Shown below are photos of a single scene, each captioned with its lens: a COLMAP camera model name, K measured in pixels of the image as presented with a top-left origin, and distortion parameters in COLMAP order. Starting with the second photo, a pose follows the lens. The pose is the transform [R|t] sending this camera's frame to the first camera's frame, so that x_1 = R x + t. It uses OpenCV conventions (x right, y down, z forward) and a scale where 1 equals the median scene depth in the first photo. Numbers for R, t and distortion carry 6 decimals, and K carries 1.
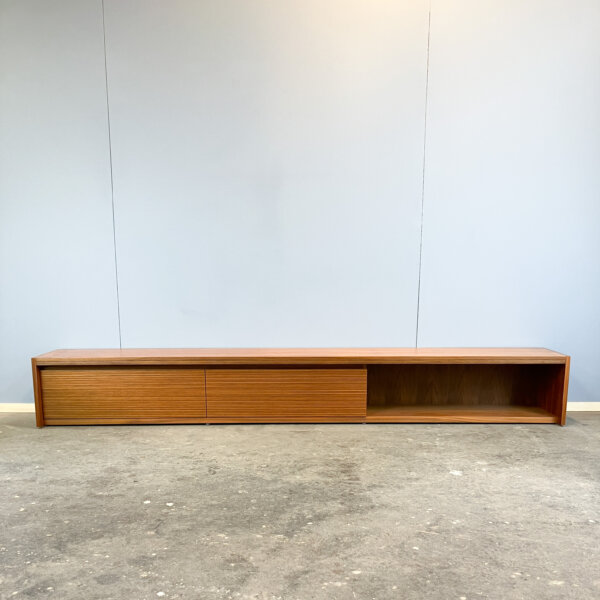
lens RADIAL K [[659.8, 0, 302.6], [0, 659.8, 406.6], [0, 0, 1]] dist [0.157883, -0.530246]
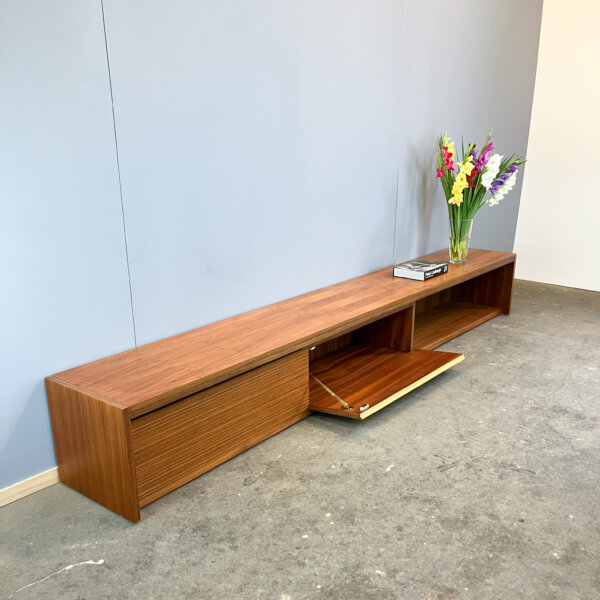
lens RADIAL K [[665.6, 0, 309.3], [0, 665.6, 358.1], [0, 0, 1]] dist [0.065874, -0.168516]
pose [[0.621159, -0.266617, 0.736937, -0.867715], [0.156061, 0.963598, 0.217078, -0.255821], [-0.767988, -0.019833, 0.640157, 0.667056]]
